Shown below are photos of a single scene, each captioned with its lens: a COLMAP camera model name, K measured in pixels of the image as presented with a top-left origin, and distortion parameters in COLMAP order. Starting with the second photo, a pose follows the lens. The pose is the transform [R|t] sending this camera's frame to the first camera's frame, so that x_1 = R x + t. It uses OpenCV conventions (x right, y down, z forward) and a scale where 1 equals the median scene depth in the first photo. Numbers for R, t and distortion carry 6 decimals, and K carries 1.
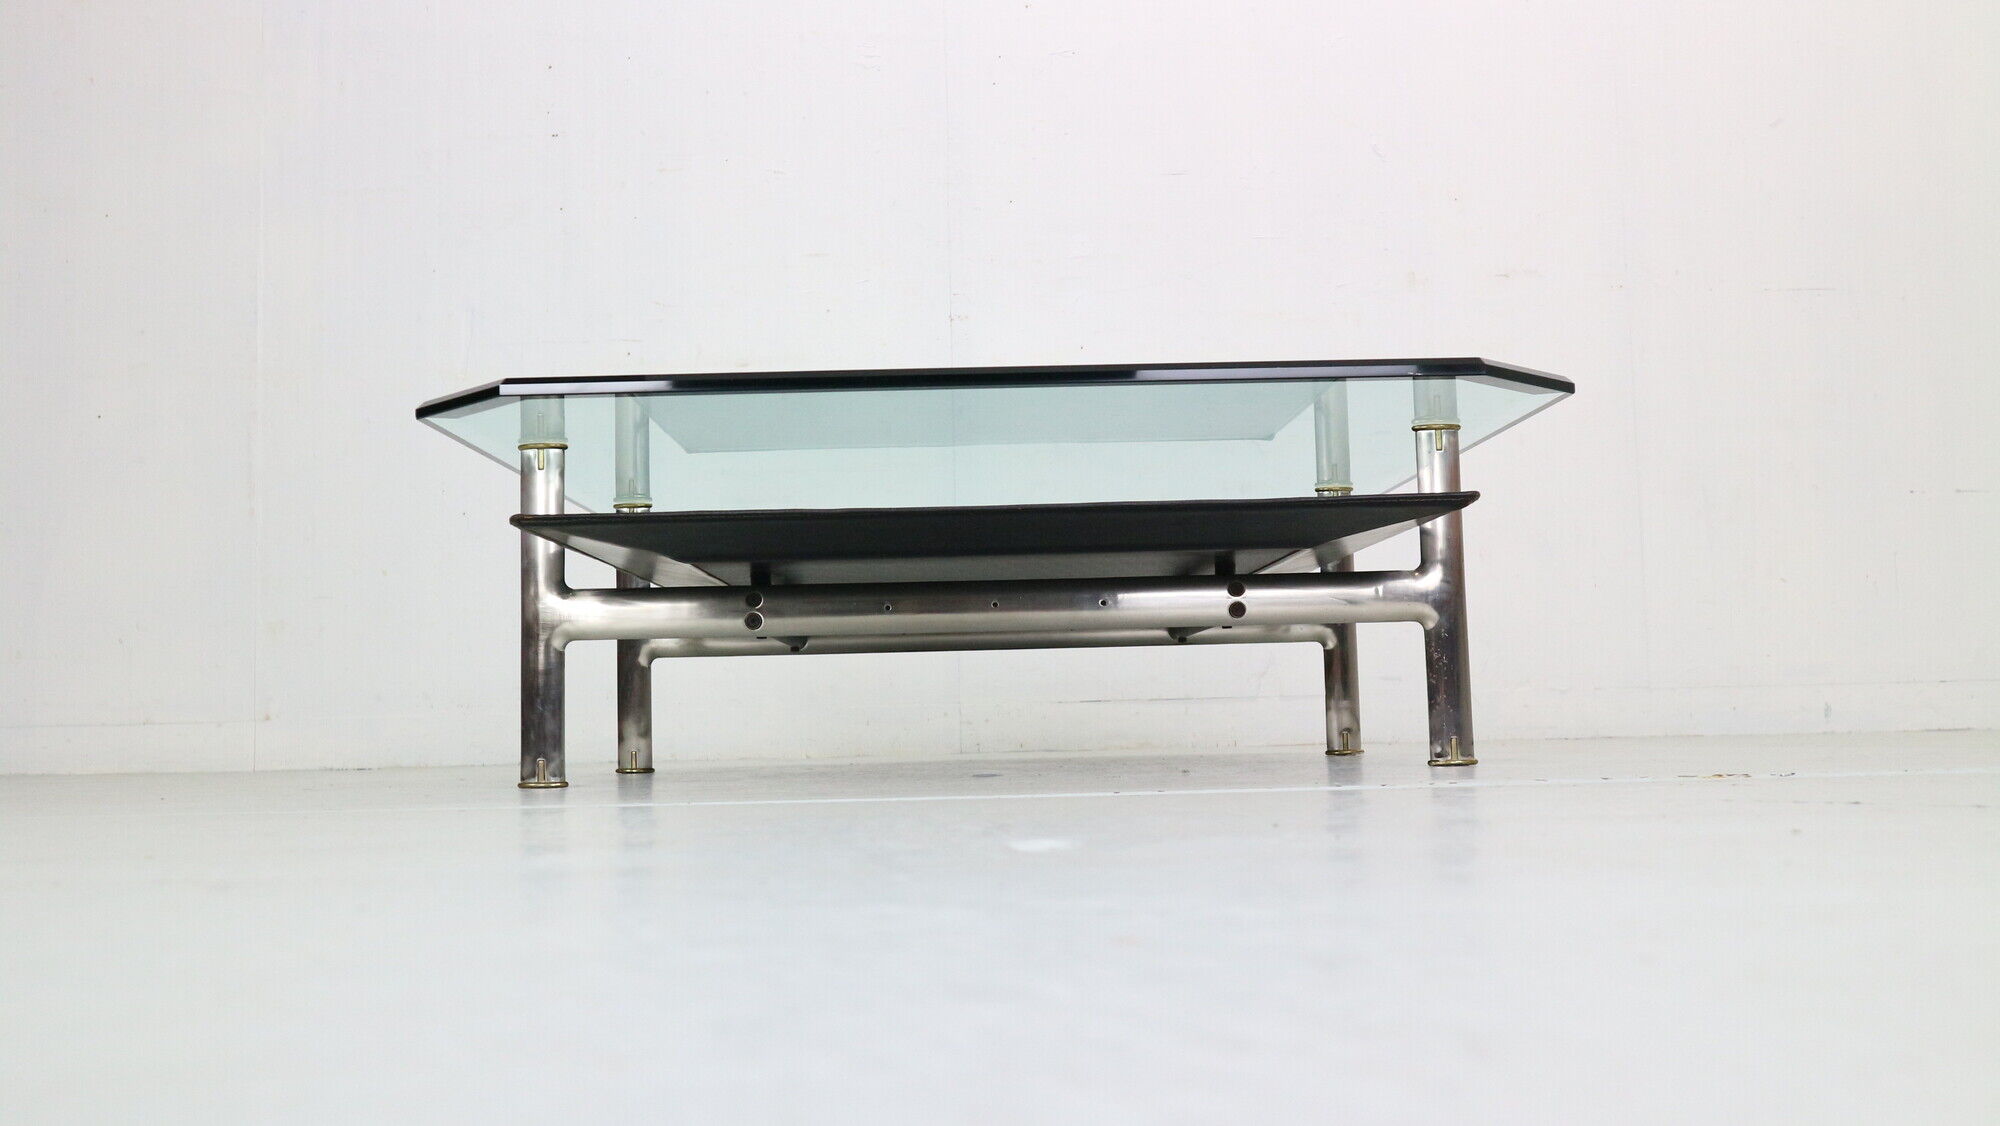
lens RADIAL K [[1841.8, 0, 1004.7], [0, 1841.8, 568.6], [0, 0, 1]] dist [-0.059876, 0.114429]
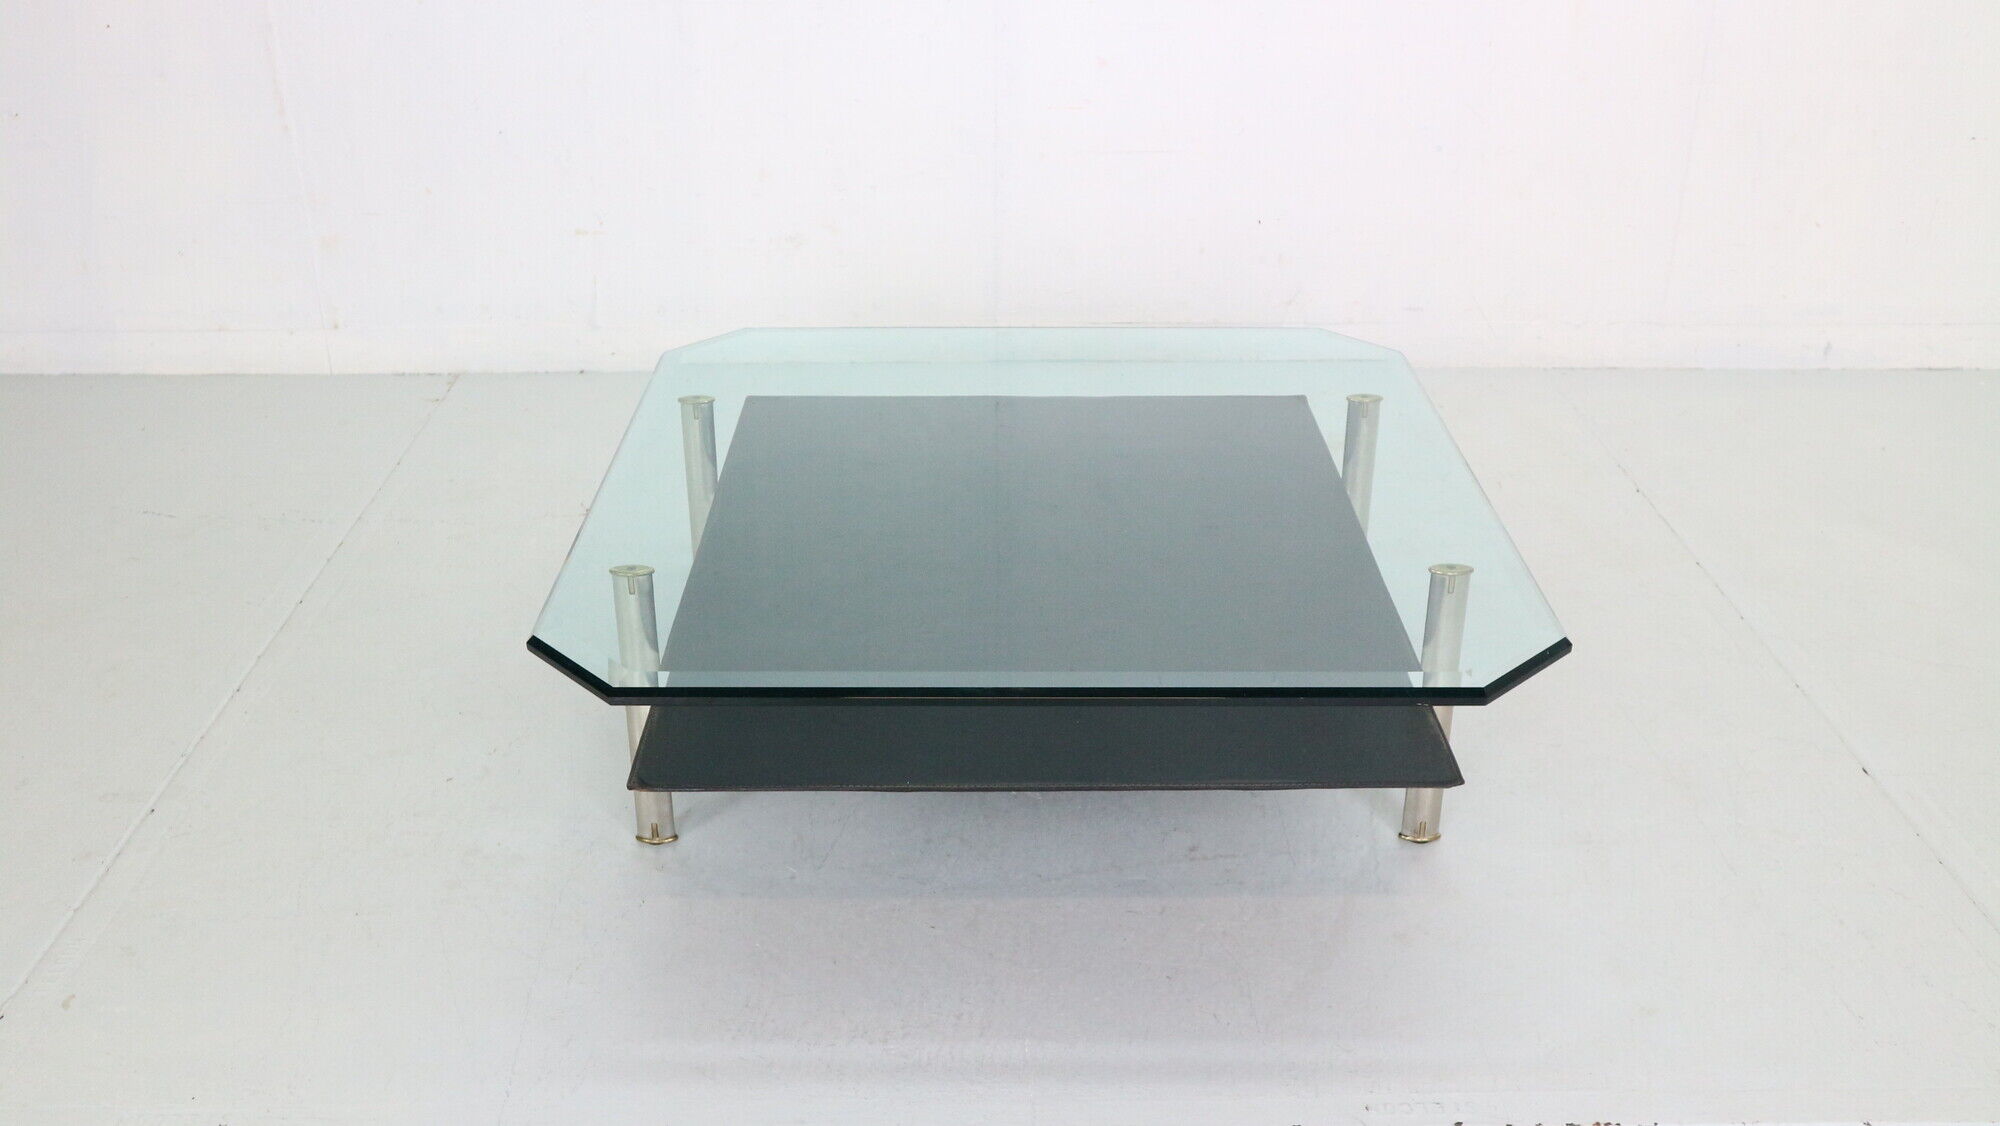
lens RADIAL K [[1841.8, 0, 1004.7], [0, 1841.8, 568.6], [0, 0, 1]] dist [-0.059876, 0.114429]
pose [[0.999568, 0.029377, 0.000045, -0.023220], [-0.025145, 0.854775, 0.518389, -0.513296], [0.015191, -0.518166, 0.855145, 0.054401]]
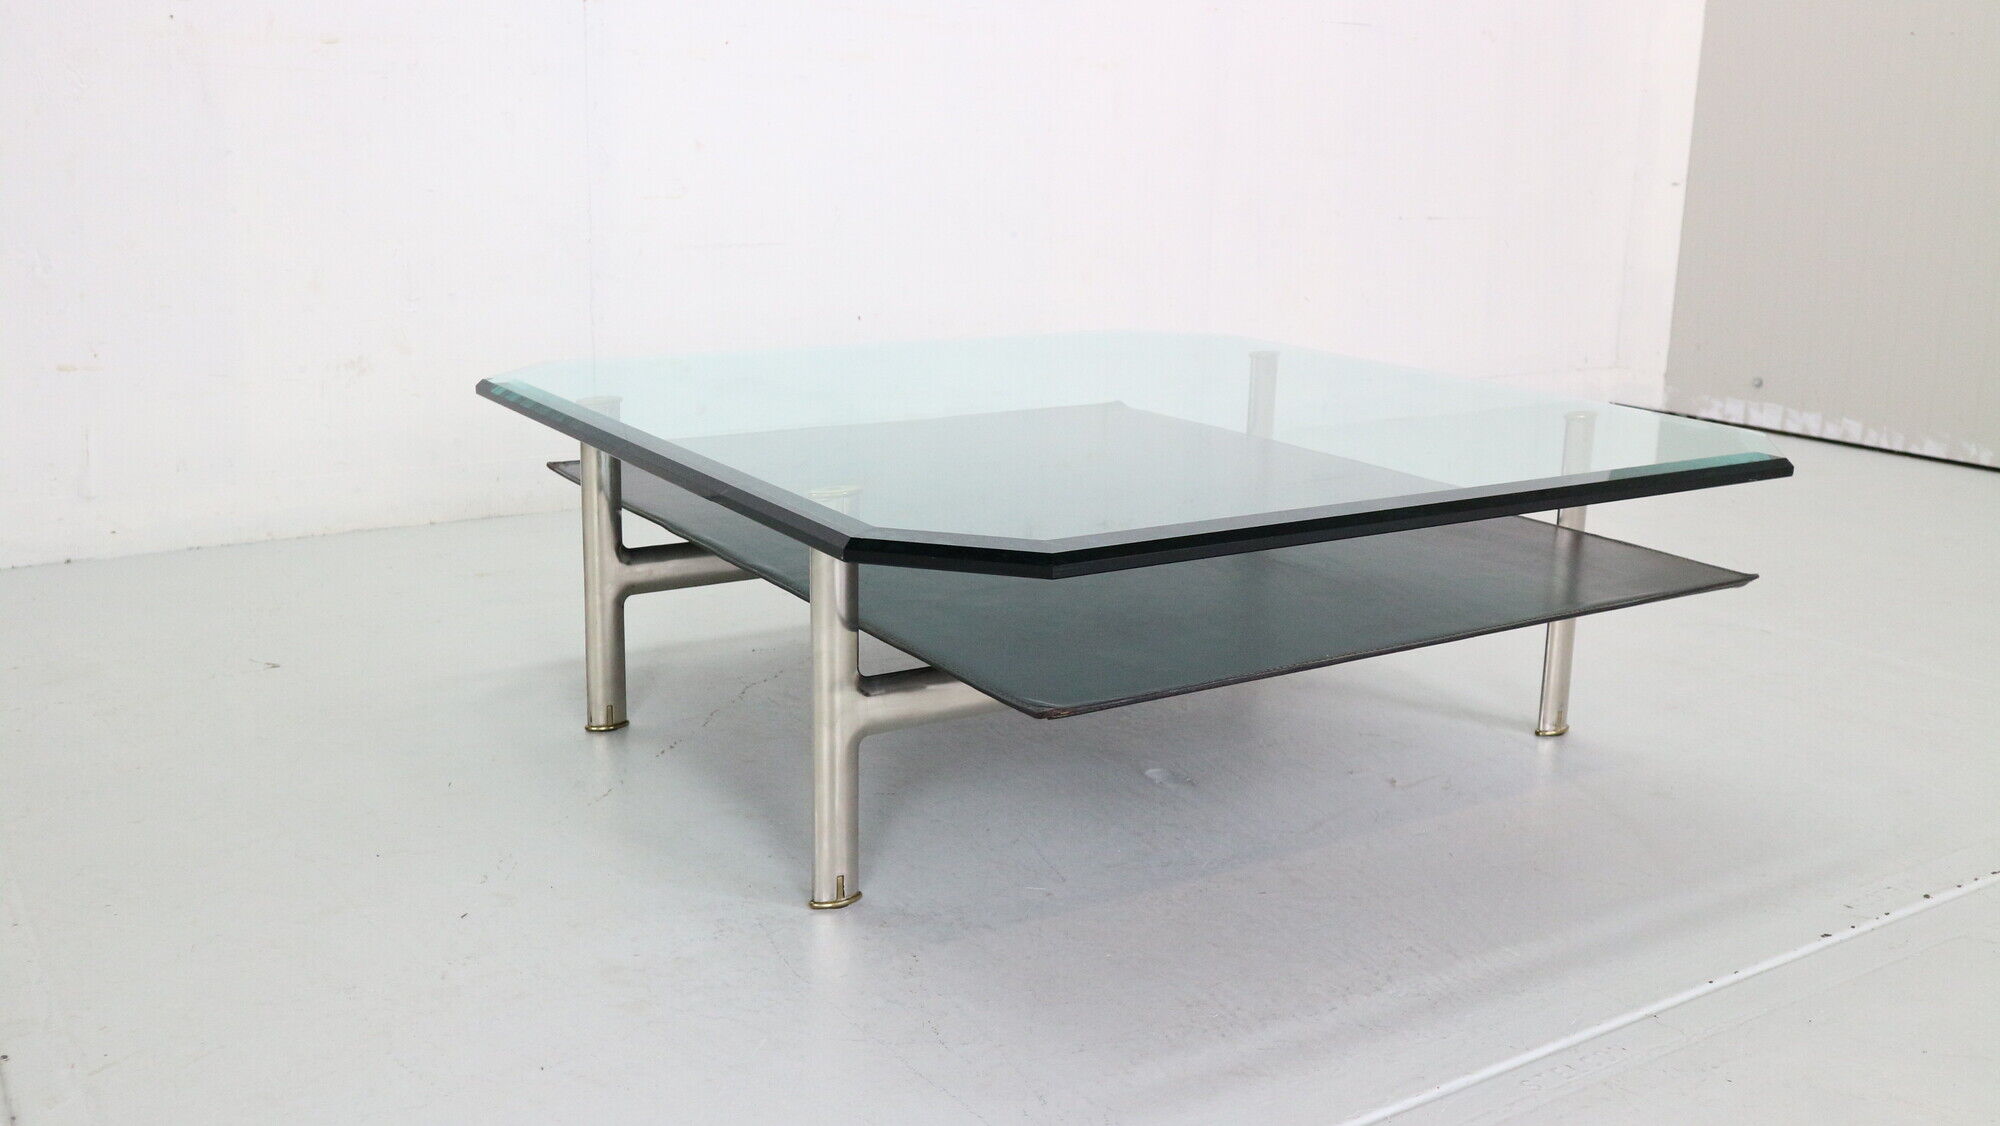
lens RADIAL K [[1846.0, 0, 1001.5], [0, 1846.0, 559.3], [0, 0, 1]] dist [-0.018438, -0.003612]
pose [[0.847788, -0.083228, 0.523764, -0.488437], [-0.086860, 0.952482, 0.291948, -0.229853], [-0.523174, -0.293004, 0.800273, 0.242709]]
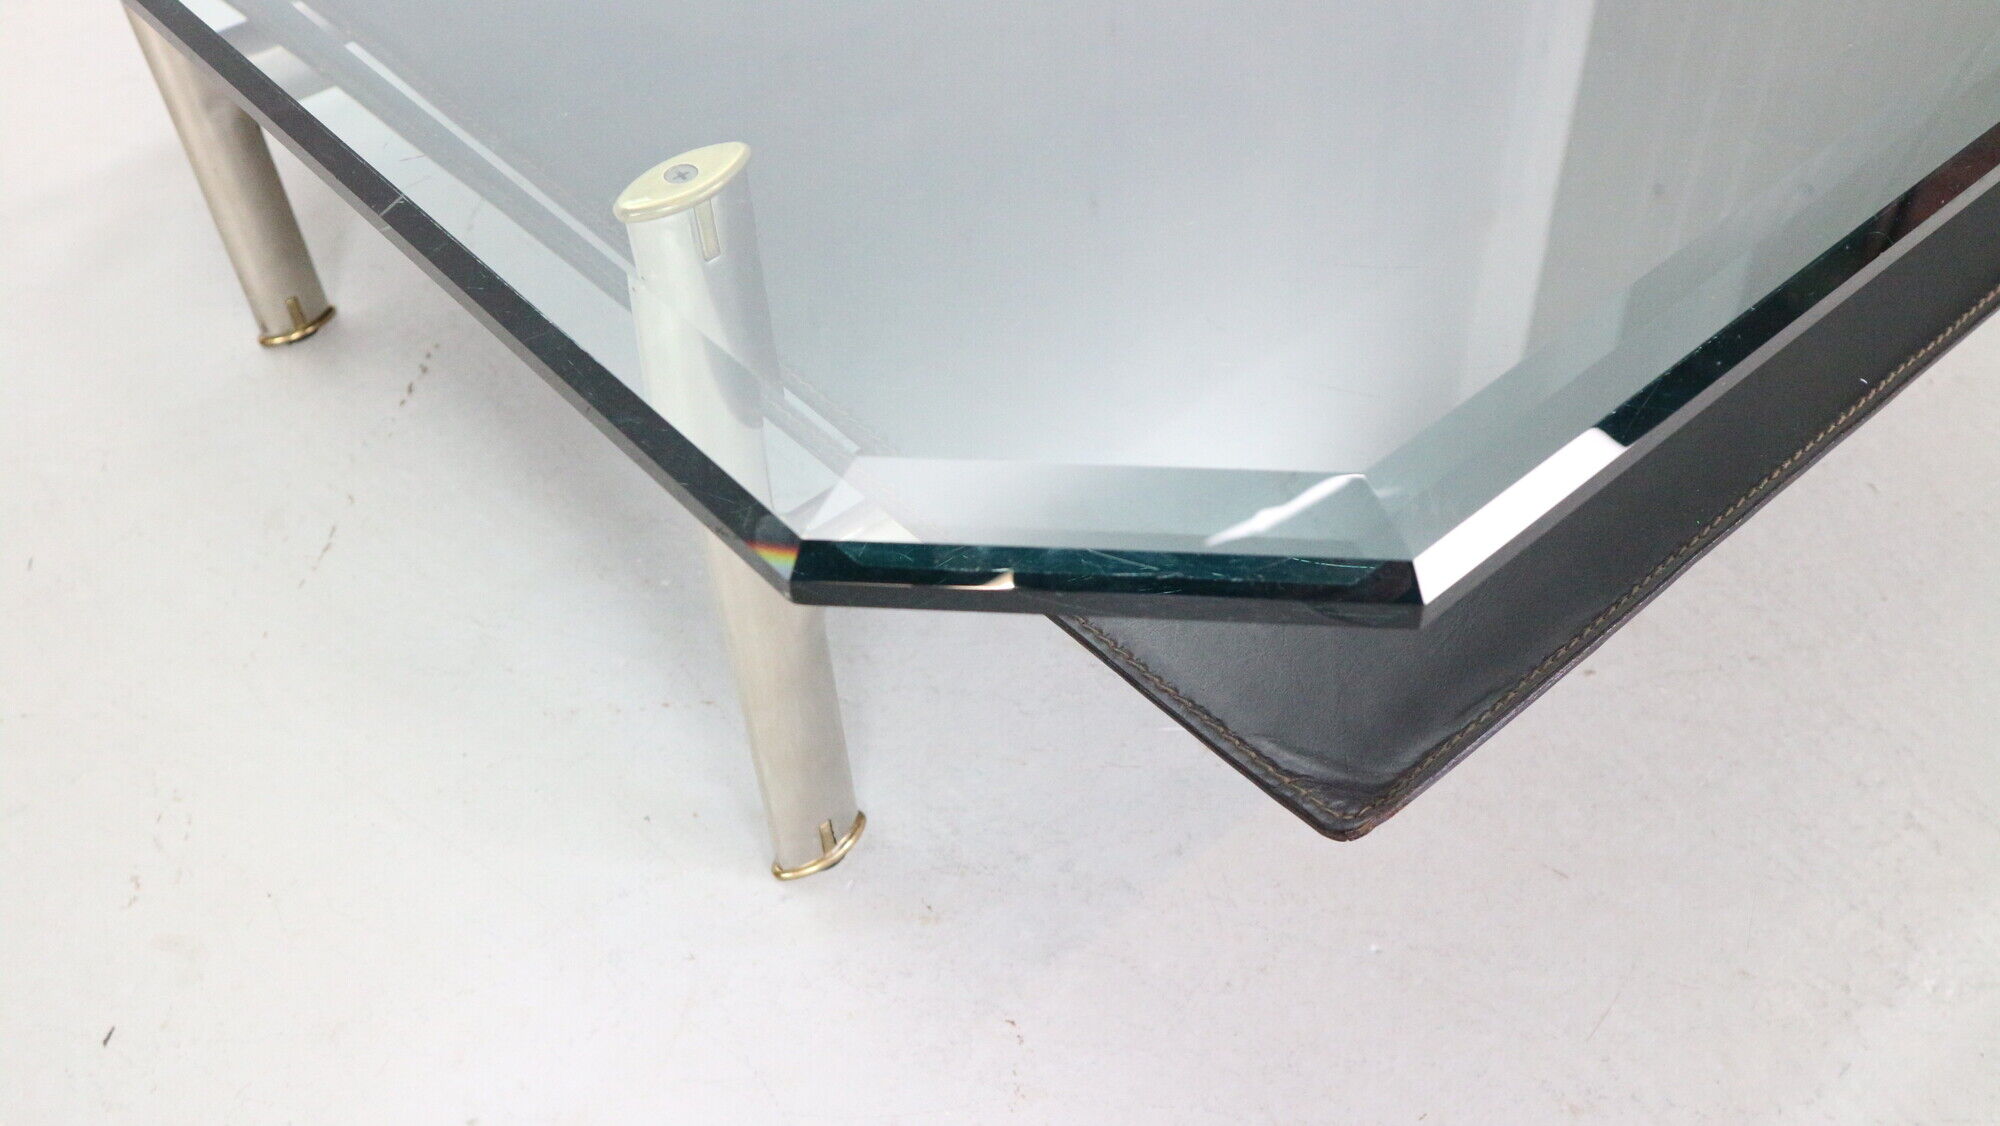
lens RADIAL K [[1844.0, 0, 1000.0], [0, 1844.0, 563.0], [0, 0, 1]] dist [-0.019426, 0.021693]
pose [[0.766882, -0.468862, 0.438247, -0.298864], [-0.024004, 0.661421, 0.749630, -0.210632], [-0.641339, -0.585398, 0.495978, 0.614022]]
